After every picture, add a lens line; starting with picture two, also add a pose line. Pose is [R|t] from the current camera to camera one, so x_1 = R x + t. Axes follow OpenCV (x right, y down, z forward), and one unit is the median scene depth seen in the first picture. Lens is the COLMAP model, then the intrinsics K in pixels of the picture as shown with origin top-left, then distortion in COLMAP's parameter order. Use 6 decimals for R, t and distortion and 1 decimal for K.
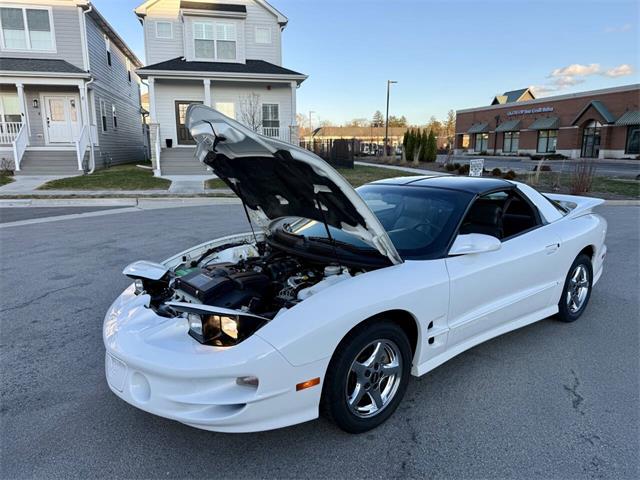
lens RADIAL K [[448.5, 0, 318.6], [0, 448.5, 238.4], [0, 0, 1]] dist [0.036954, -0.048274]
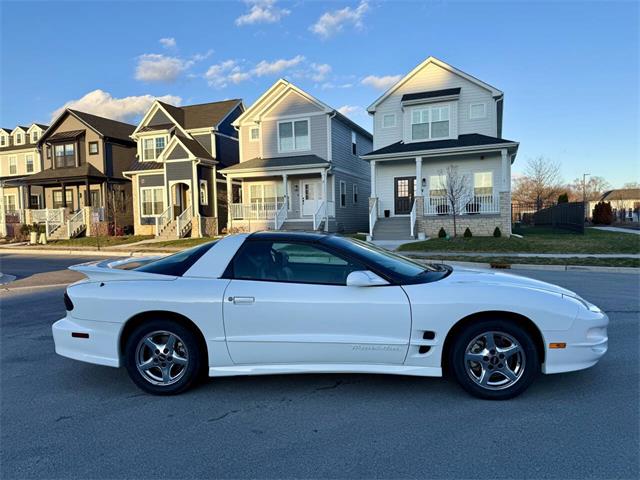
lens RADIAL K [[439.4, 0, 318.9], [0, 439.4, 252.6], [0, 0, 1]] dist [0.046985, -0.088472]
pose [[0.827230, 0.017743, -0.561584, 0.173796], [-0.086682, 0.991565, -0.096356, 0.014670], [0.555137, 0.128388, 0.821790, -0.022130]]
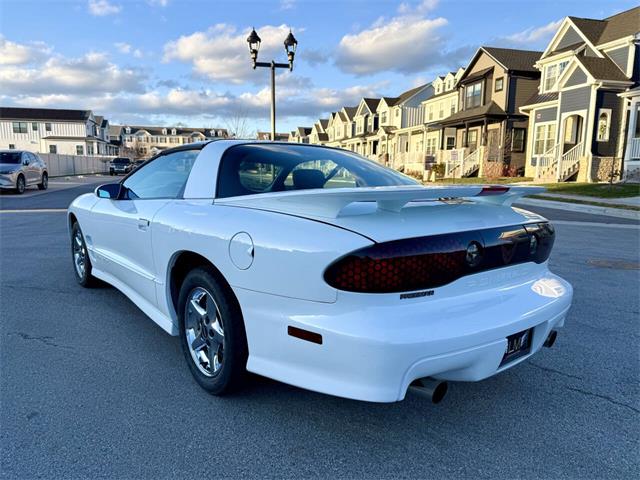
lens RADIAL K [[446.8, 0, 324.5], [0, 446.8, 239.7], [0, 0, 1]] dist [0.041777, -0.048946]
pose [[0.031163, 0.152190, -0.987860, 0.214527], [-0.204919, 0.968319, 0.142715, -0.019981], [0.978283, 0.197983, 0.061362, 0.213740]]
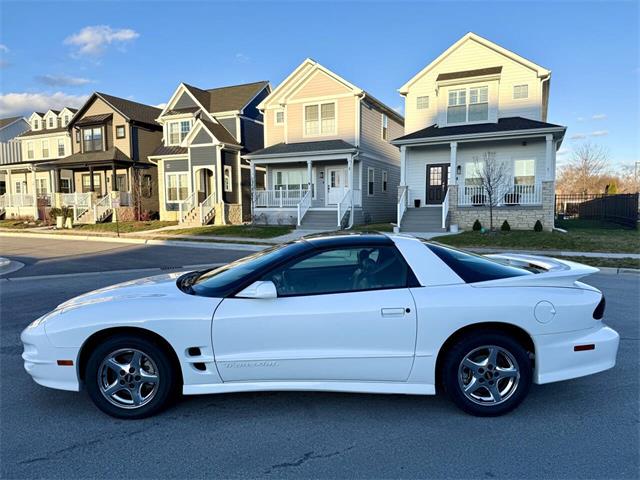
lens RADIAL K [[439.4, 0, 318.9], [0, 439.4, 252.6], [0, 0, 1]] dist [0.046985, -0.088472]
pose [[0.783325, 0.053577, -0.619299, 0.157321], [-0.113597, 0.991840, -0.057878, -0.004356], [0.611145, 0.115688, 0.783019, 0.035599]]
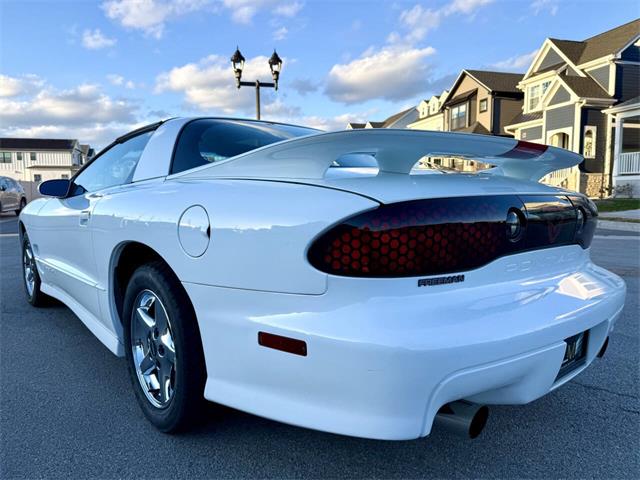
lens RADIAL K [[448.9, 0, 322.3], [0, 448.9, 238.4], [0, 0, 1]] dist [0.029914, -0.037627]
pose [[0.052755, 0.092683, -0.994297, 0.192610], [-0.186890, 0.979007, 0.081342, -0.009626], [0.980963, 0.181533, 0.068969, 0.217292]]
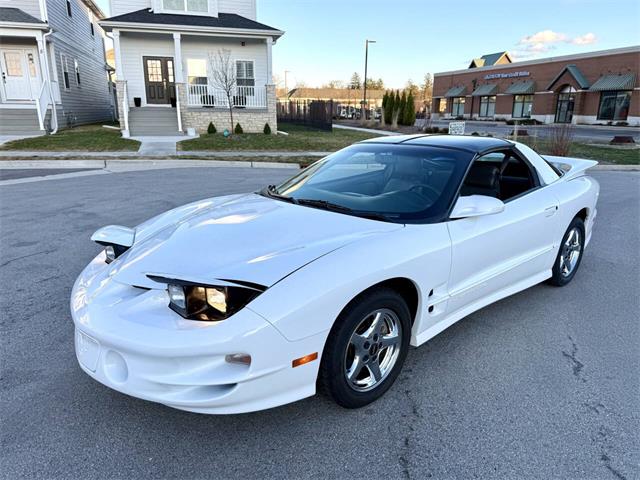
lens RADIAL K [[448.9, 0, 322.3], [0, 448.9, 238.4], [0, 0, 1]] dist [0.029914, -0.037627]
pose [[0.998107, -0.005246, 0.061279, -0.004525], [0.000489, 0.997002, 0.077374, 0.000916], [-0.061501, -0.077197, 0.995117, 0.011811]]
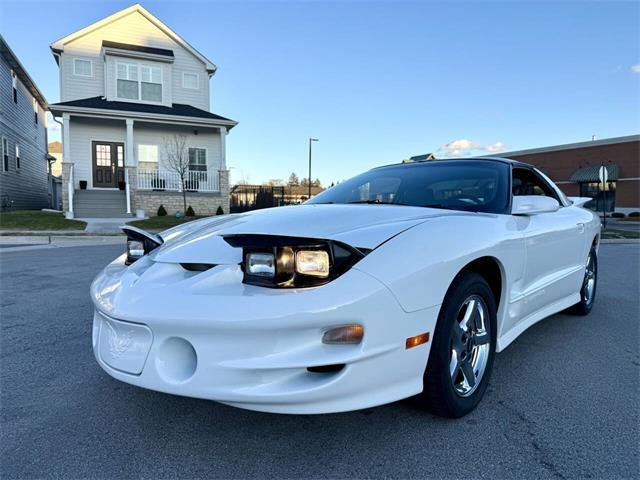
lens RADIAL K [[449.6, 0, 320.6], [0, 449.6, 242.3], [0, 0, 1]] dist [0.033934, -0.043978]
pose [[0.982050, -0.000615, 0.188621, -0.033849], [0.023586, 0.992546, -0.119566, 0.026291], [-0.187142, 0.121869, 0.974744, 0.030327]]
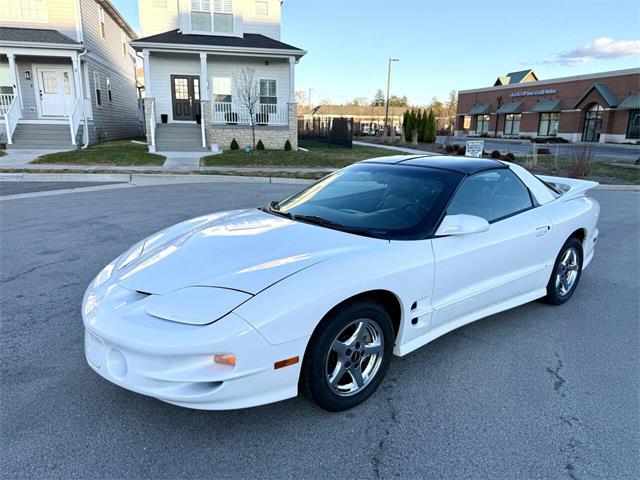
lens RADIAL K [[449.0, 0, 320.0], [0, 449.0, 240.0], [0, 0, 1]] dist [0.042181, -0.058767]
pose [[0.999833, 0.016579, 0.007690, 0.004034], [-0.016923, 0.998748, 0.047065, 0.000652], [-0.006900, -0.047187, 0.998862, 0.002220]]
